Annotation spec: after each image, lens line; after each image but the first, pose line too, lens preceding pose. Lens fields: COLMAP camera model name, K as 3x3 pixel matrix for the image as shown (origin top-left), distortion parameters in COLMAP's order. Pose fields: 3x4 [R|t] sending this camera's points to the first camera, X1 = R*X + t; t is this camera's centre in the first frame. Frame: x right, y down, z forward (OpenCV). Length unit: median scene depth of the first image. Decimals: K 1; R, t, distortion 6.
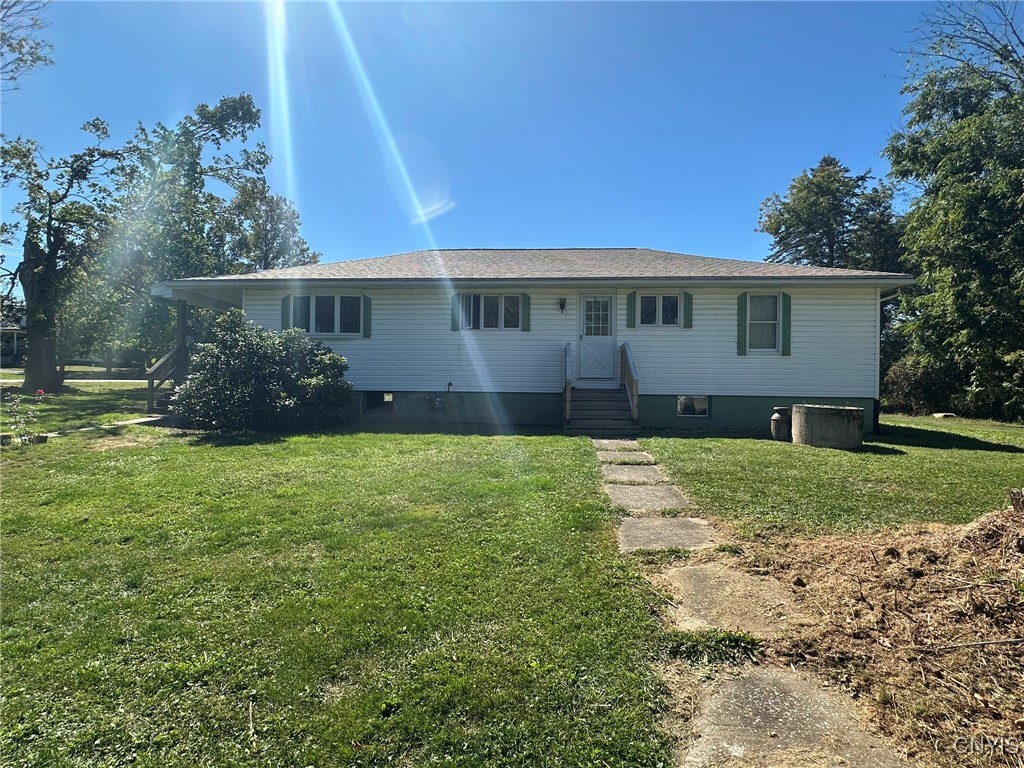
lens RADIAL K [[549.0, 0, 511.3], [0, 549.0, 382.8], [0, 0, 1]] dist [-0.007350, 0.000705]
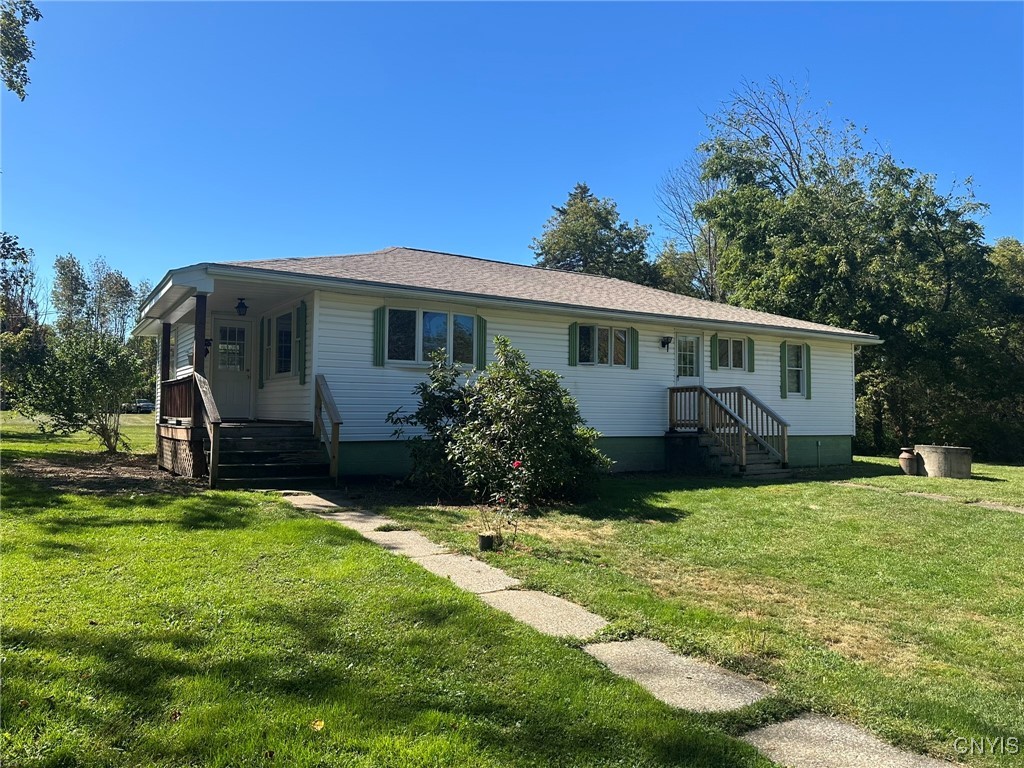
lens RADIAL K [[724.8, 0, 504.4], [0, 724.8, 380.8], [0, 0, 1]] dist [0.081631, -0.046720]
pose [[0.785508, 0.020564, 0.618510, -0.899166], [0.001610, 0.999376, -0.035271, -0.034320], [-0.618850, 0.028701, 0.784985, 0.194375]]
